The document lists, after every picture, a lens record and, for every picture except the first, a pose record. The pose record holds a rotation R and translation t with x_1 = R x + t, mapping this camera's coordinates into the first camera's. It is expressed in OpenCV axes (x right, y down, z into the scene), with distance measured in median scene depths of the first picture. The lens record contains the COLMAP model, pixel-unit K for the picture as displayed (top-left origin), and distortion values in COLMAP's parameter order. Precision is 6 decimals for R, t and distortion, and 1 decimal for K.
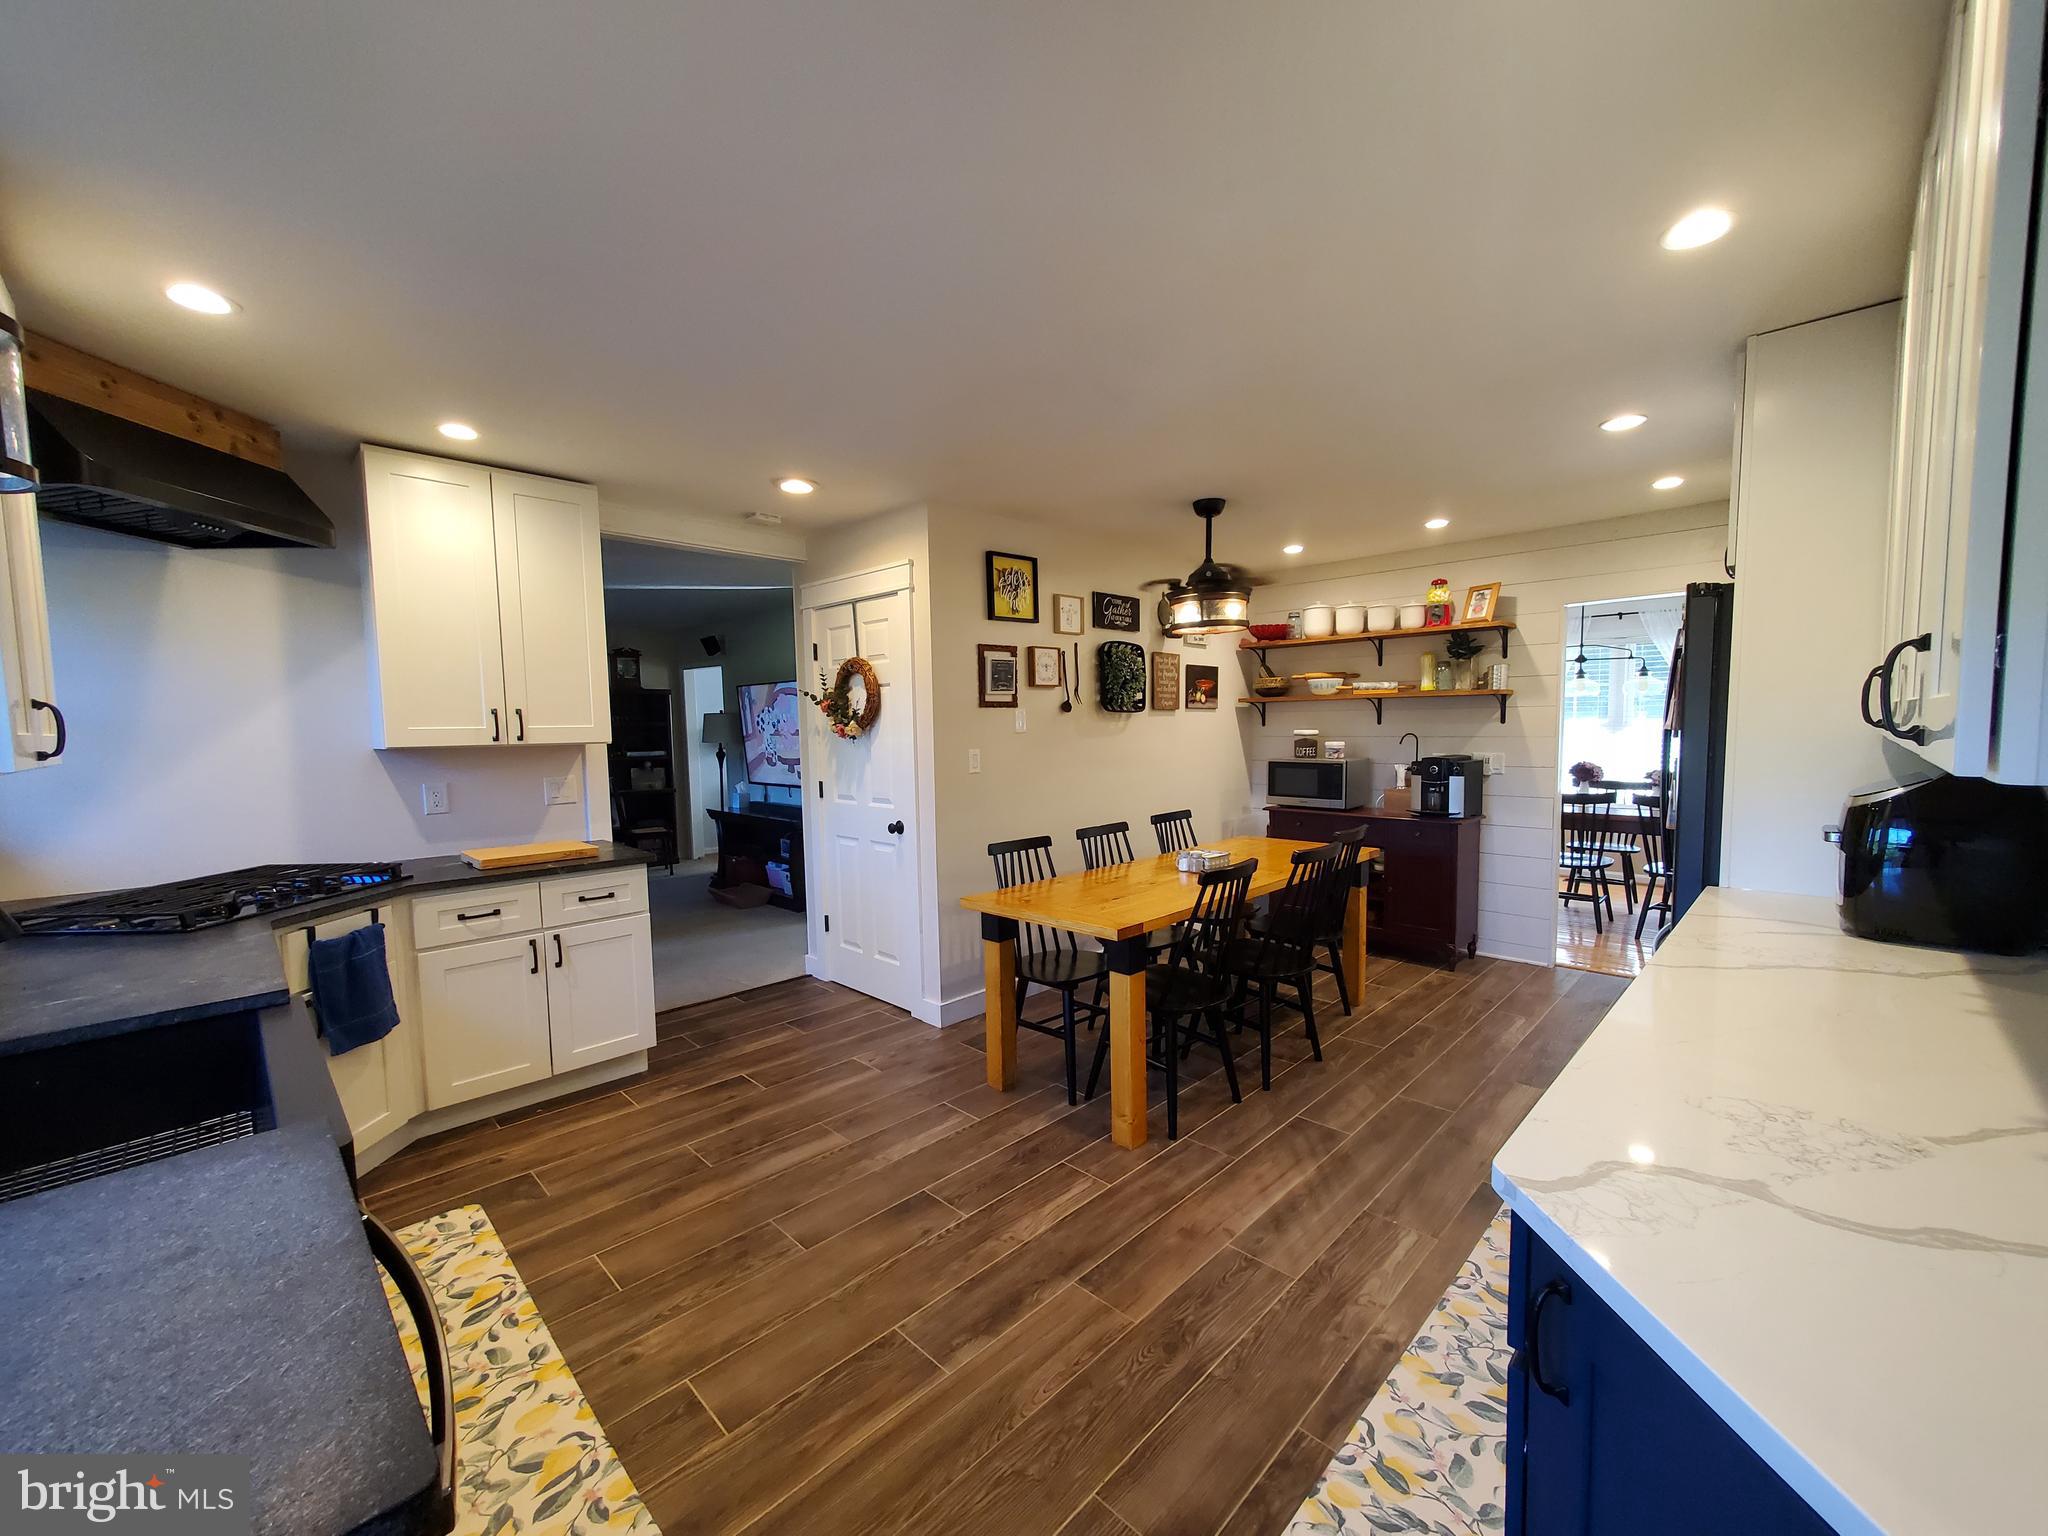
lens RADIAL K [[811.2, 0, 1040.3], [0, 811.2, 784.3], [0, 0, 1]] dist [0.000264, 0.002497]
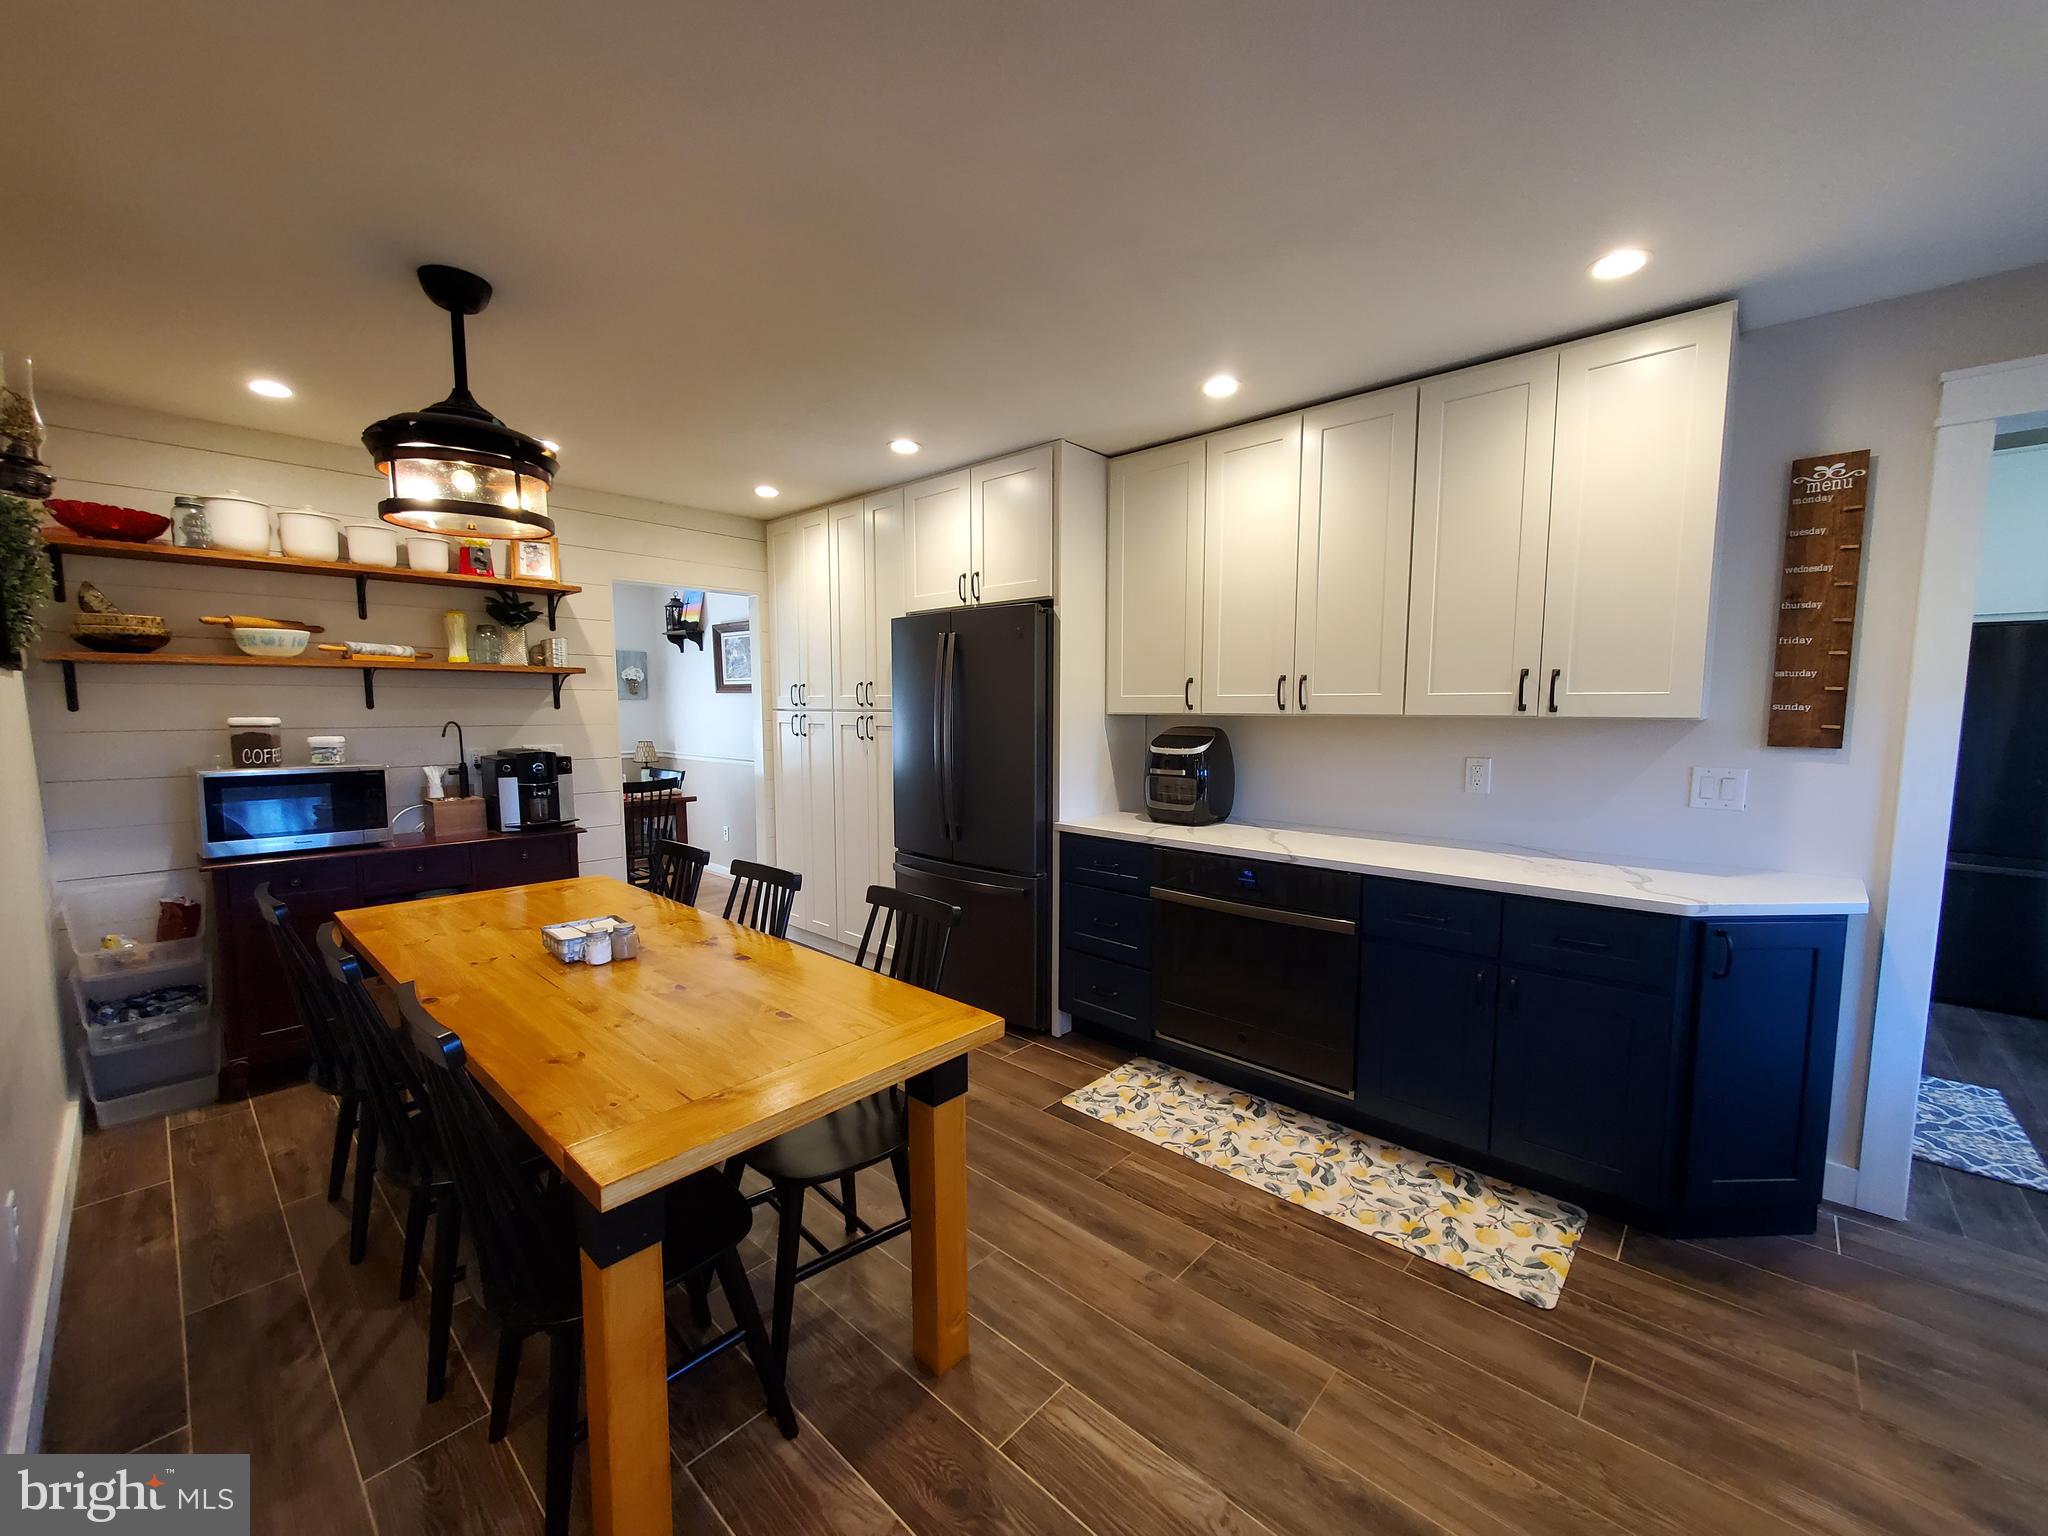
lens RADIAL K [[811.2, 0, 1040.3], [0, 811.2, 784.3], [0, 0, 1]] dist [0.000264, 0.002497]
pose [[-0.035874, -0.082482, 0.995947, -0.419866], [0.073506, 0.993671, 0.084941, -0.046332], [-0.996649, 0.076255, -0.029584, 0.774012]]
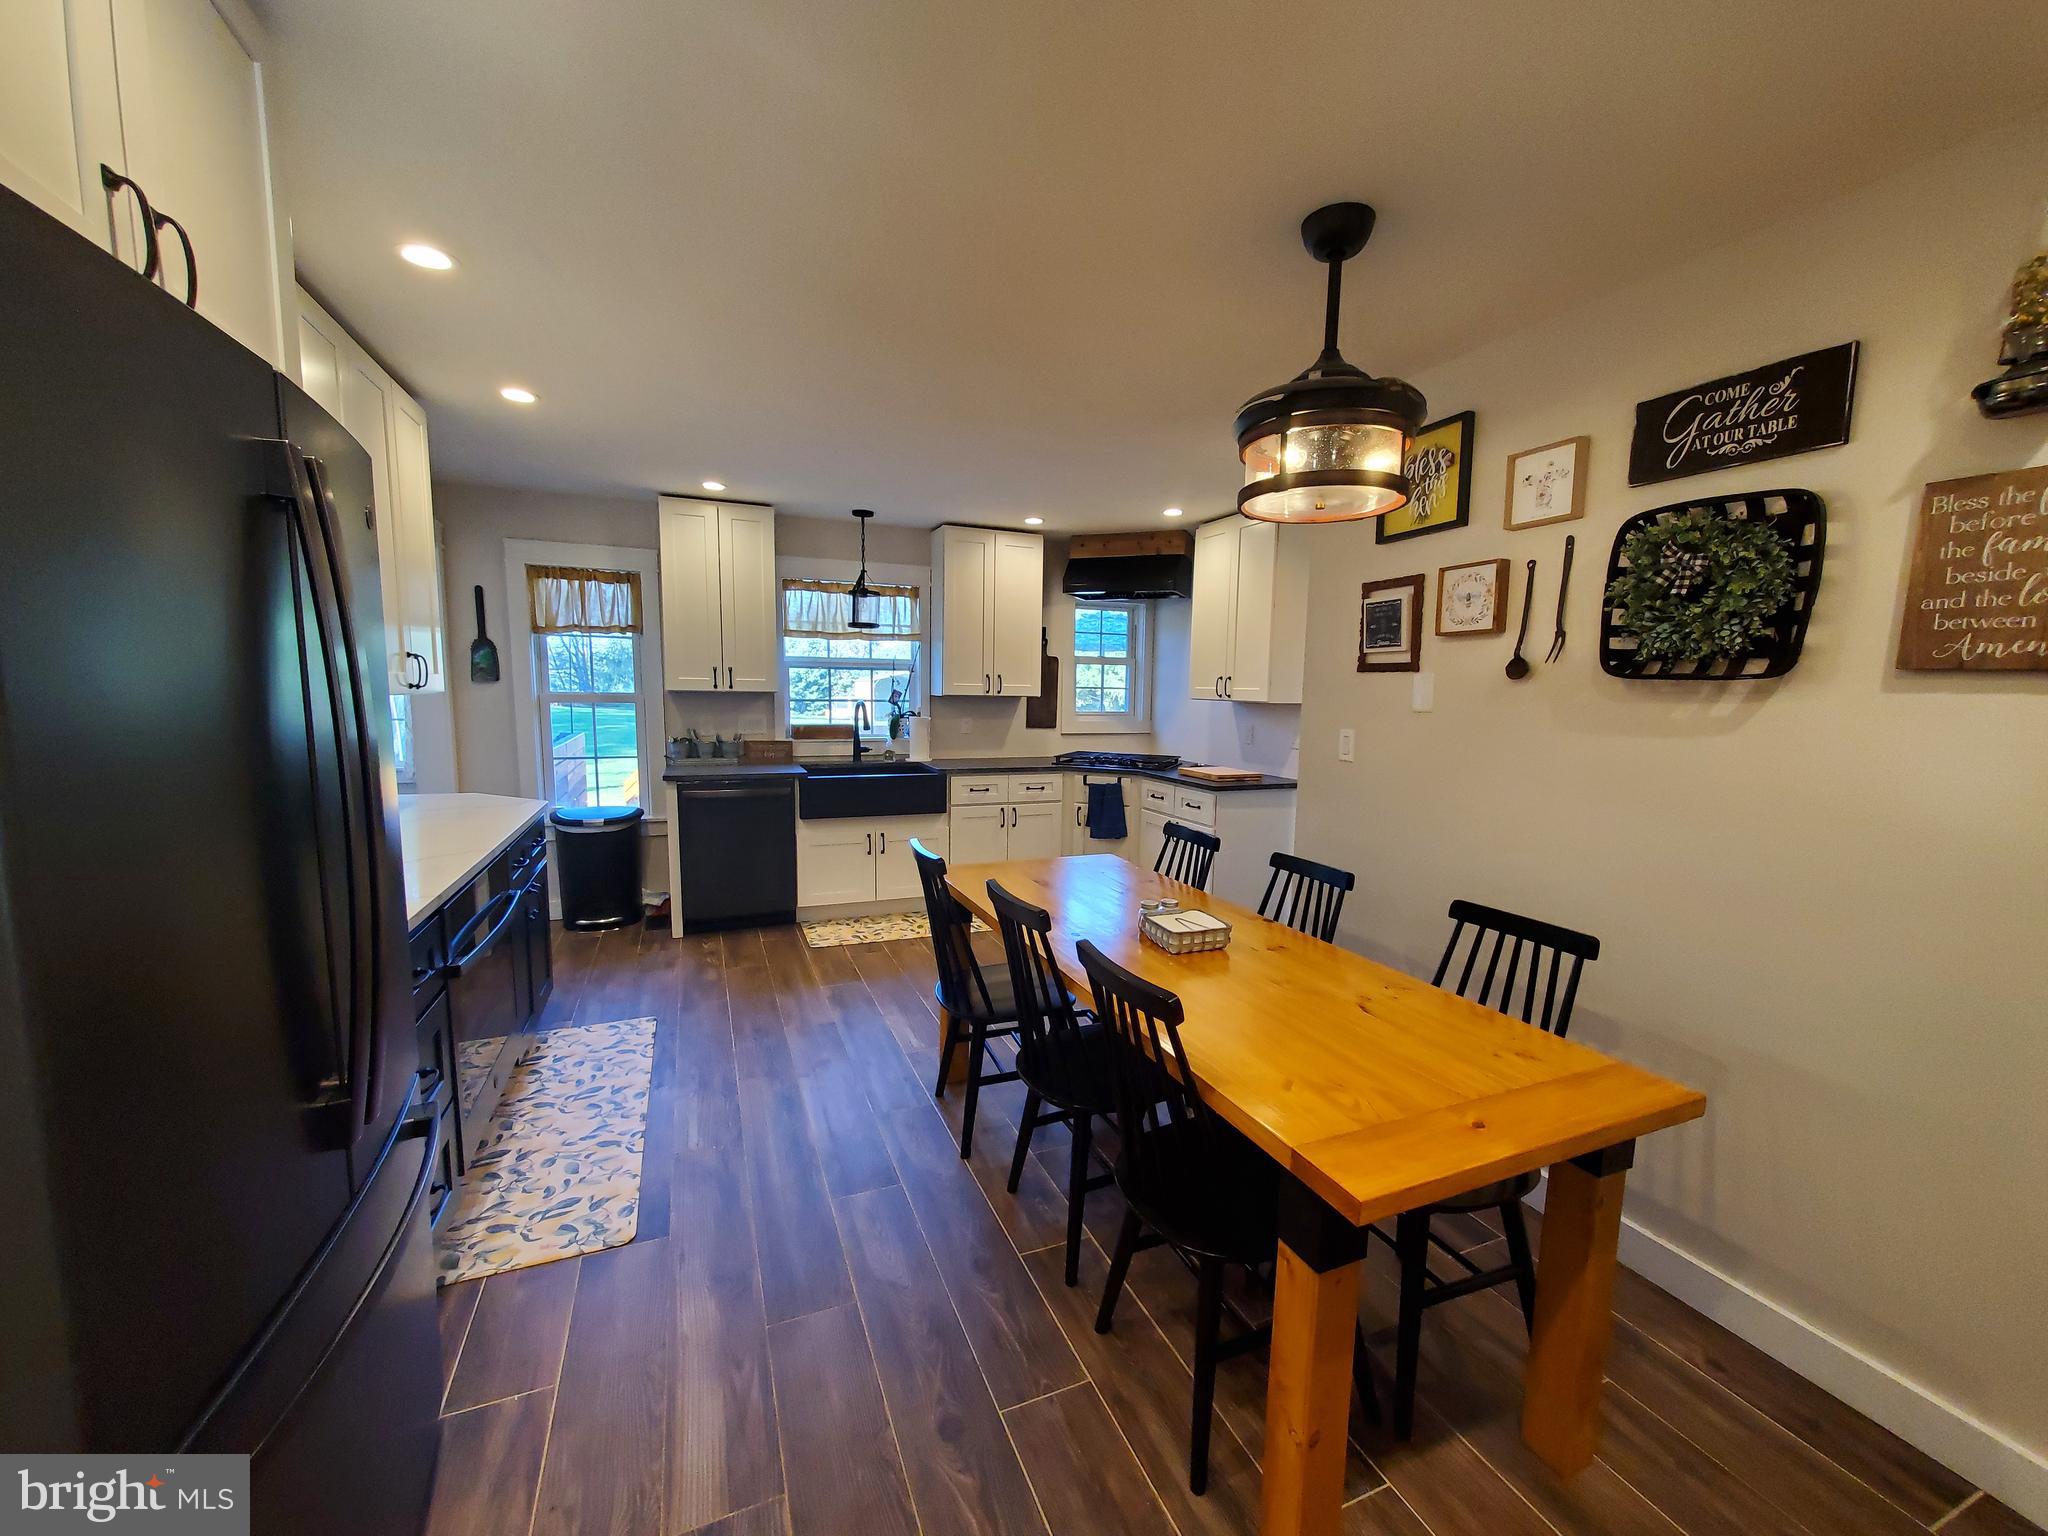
lens RADIAL K [[811.2, 0, 1040.3], [0, 811.2, 784.3], [0, 0, 1]] dist [0.000264, 0.002497]
pose [[-0.386240, 0.119906, -0.914572, 0.860548], [-0.080751, 0.983312, 0.163021, -0.111078], [0.918857, 0.136818, -0.370112, 1.240330]]
